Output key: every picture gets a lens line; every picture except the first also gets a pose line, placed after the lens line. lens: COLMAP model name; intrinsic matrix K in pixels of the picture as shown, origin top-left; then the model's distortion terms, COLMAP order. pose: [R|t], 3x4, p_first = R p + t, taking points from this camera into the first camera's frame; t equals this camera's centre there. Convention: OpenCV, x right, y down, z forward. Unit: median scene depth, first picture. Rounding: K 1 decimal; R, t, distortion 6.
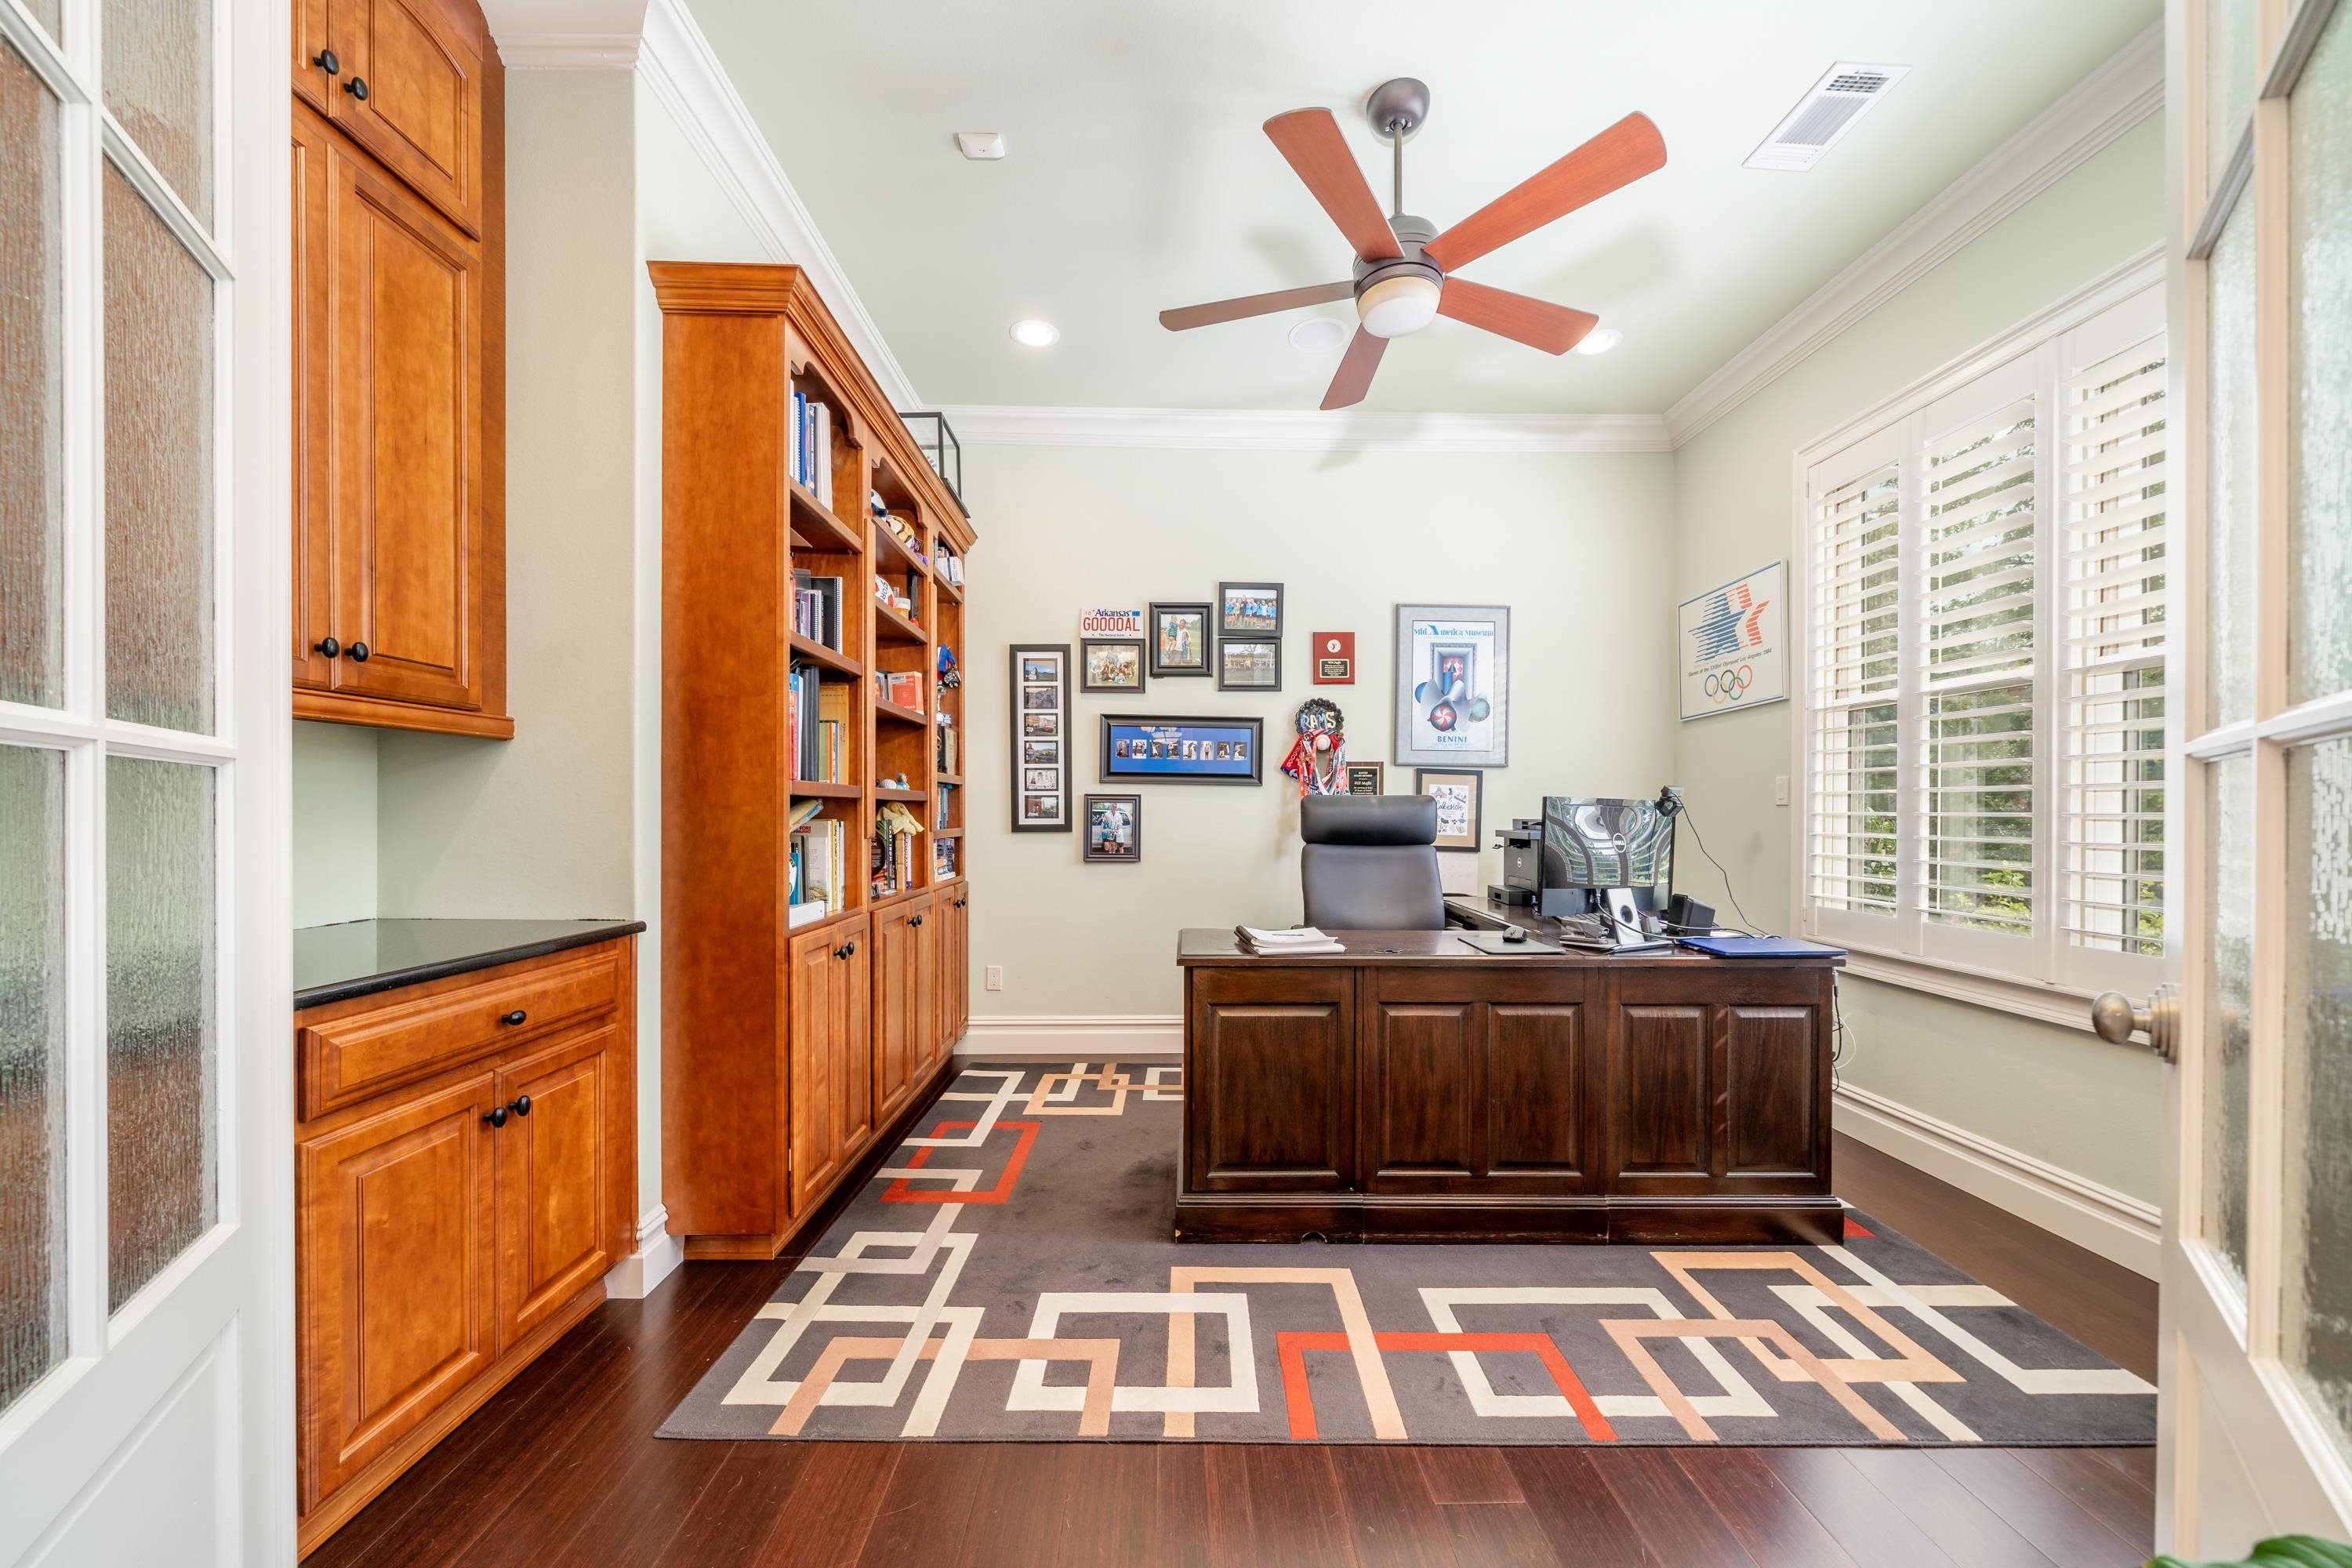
lens RADIAL K [[893.4, 0, 1176.9], [0, 893.4, 807.9], [0, 0, 1]] dist [-0.003433, -0.000308]
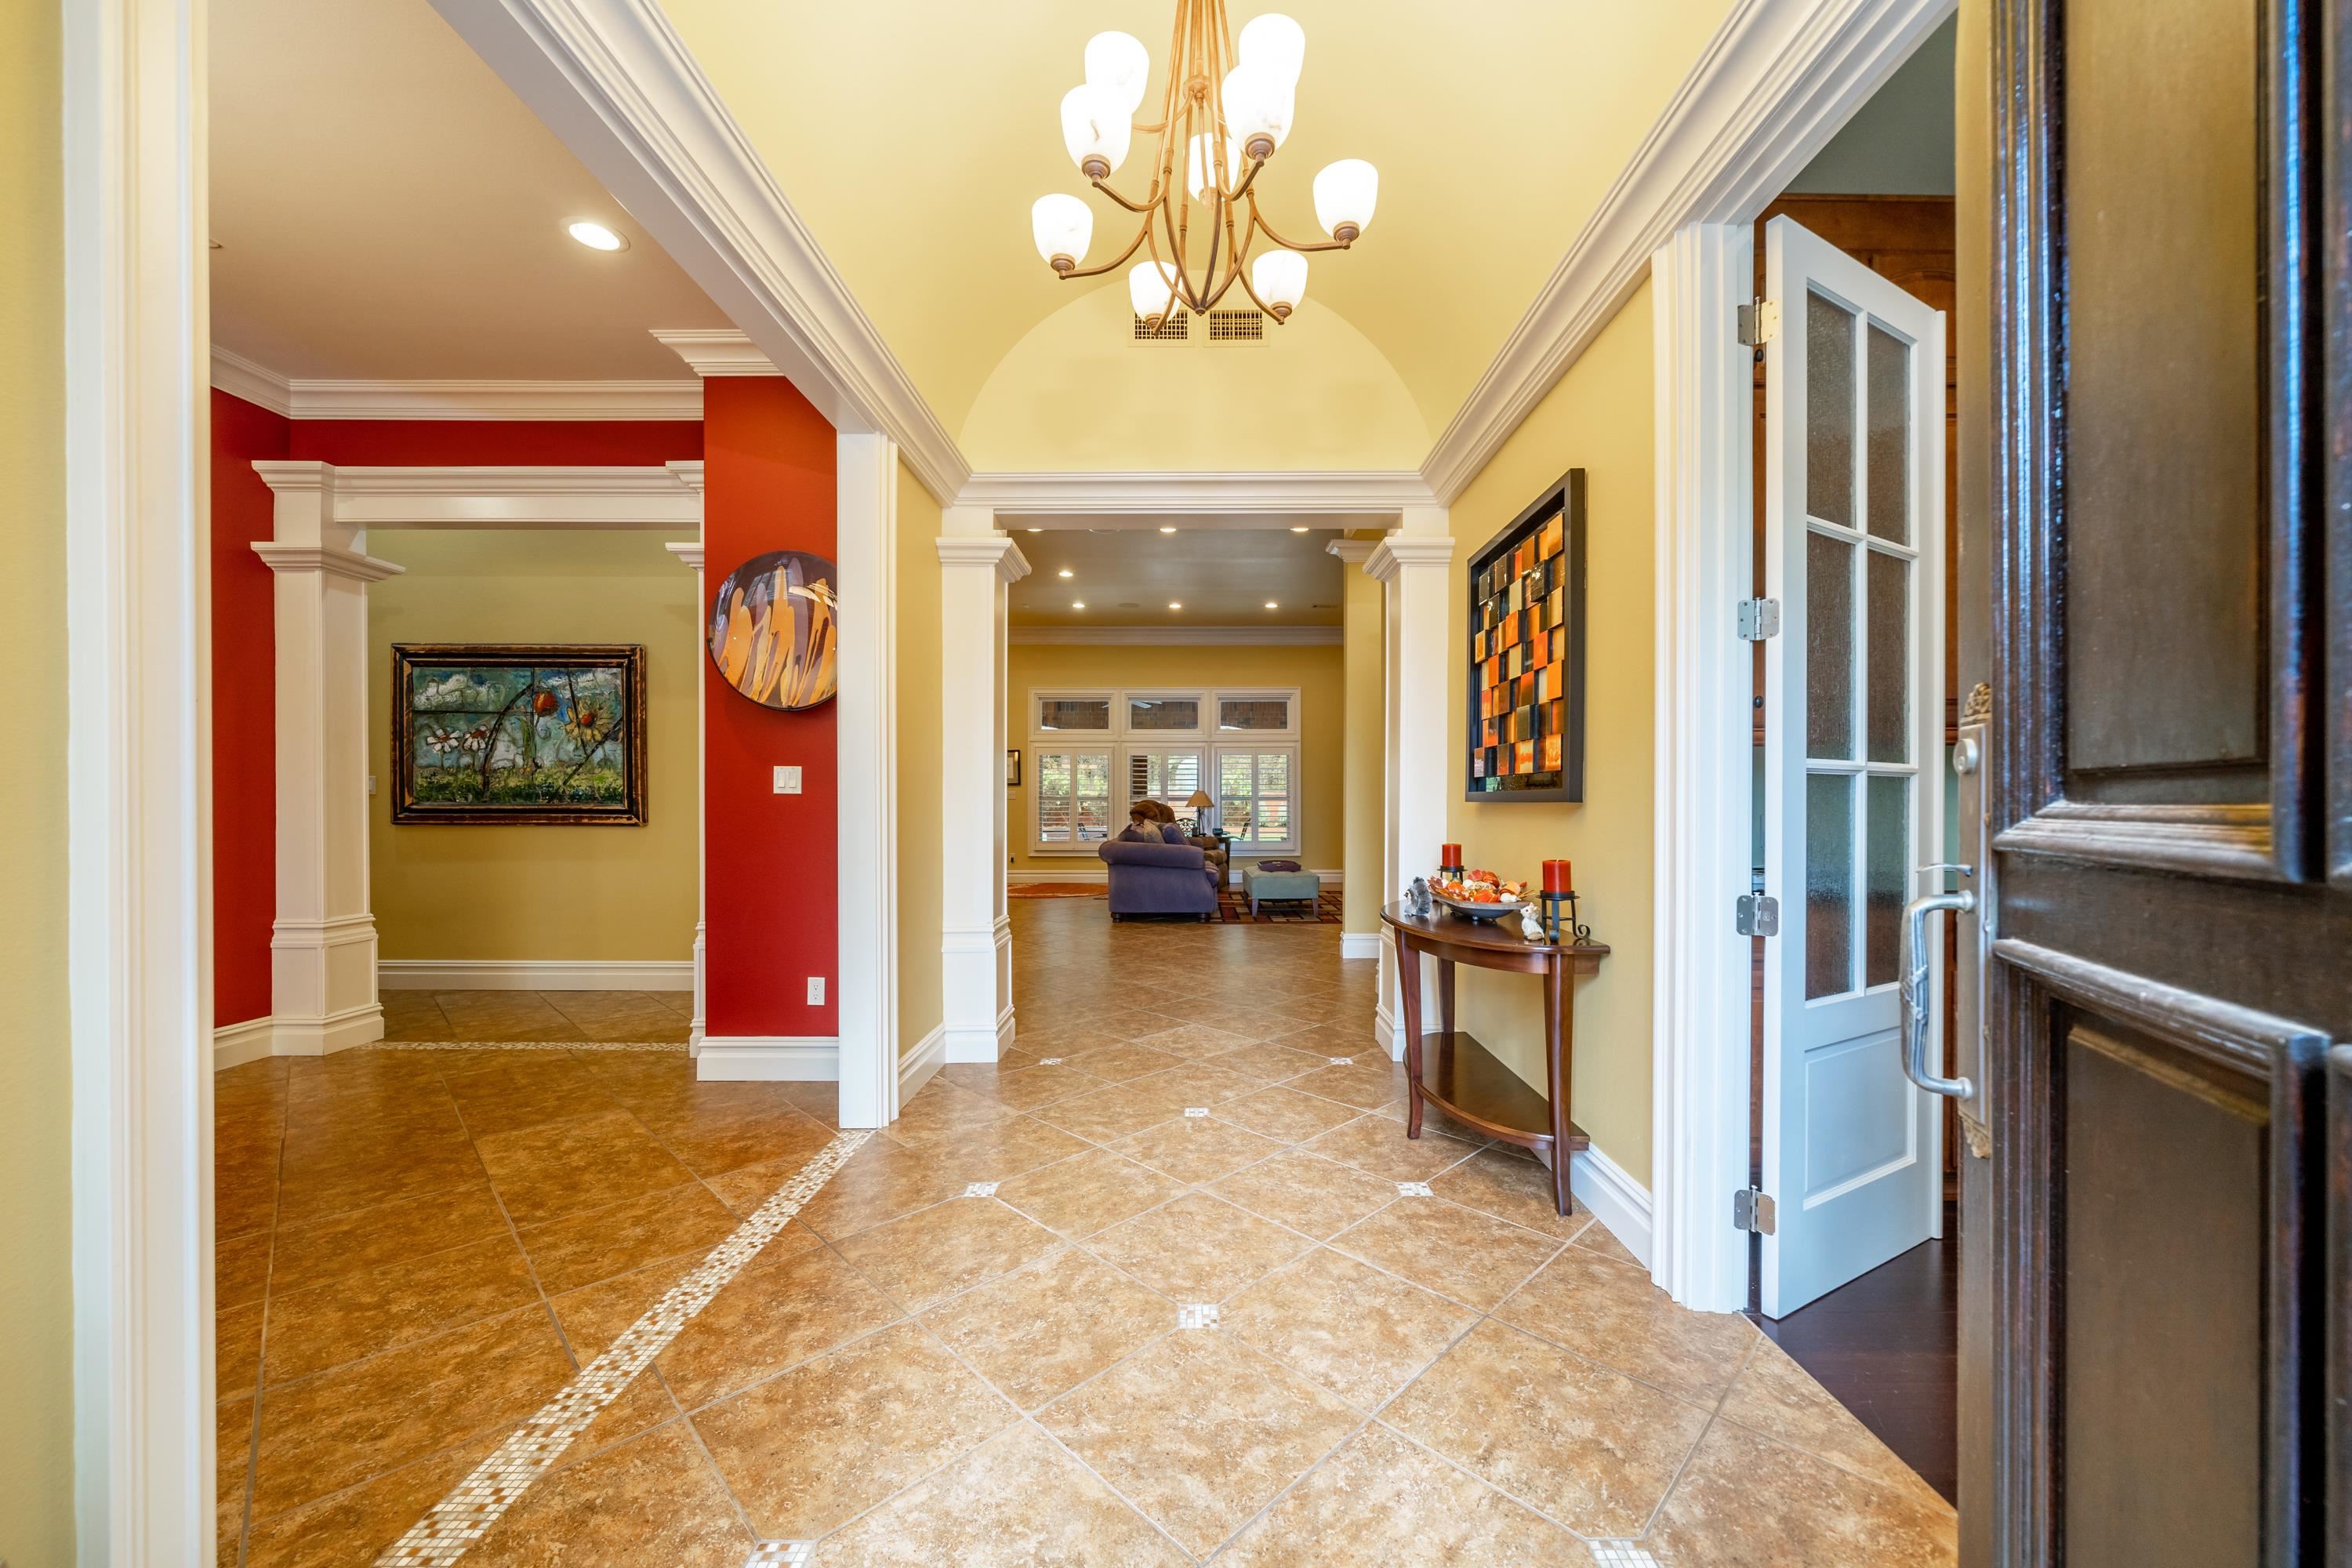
lens RADIAL K [[893.4, 0, 1176.9], [0, 893.4, 807.9], [0, 0, 1]] dist [-0.003433, -0.000308]
pose [[0.023132, 0.003118, -0.999728, 1.170867], [-0.006580, 0.999974, 0.002967, 0.032431], [0.999711, 0.006509, 0.023151, -0.933630]]
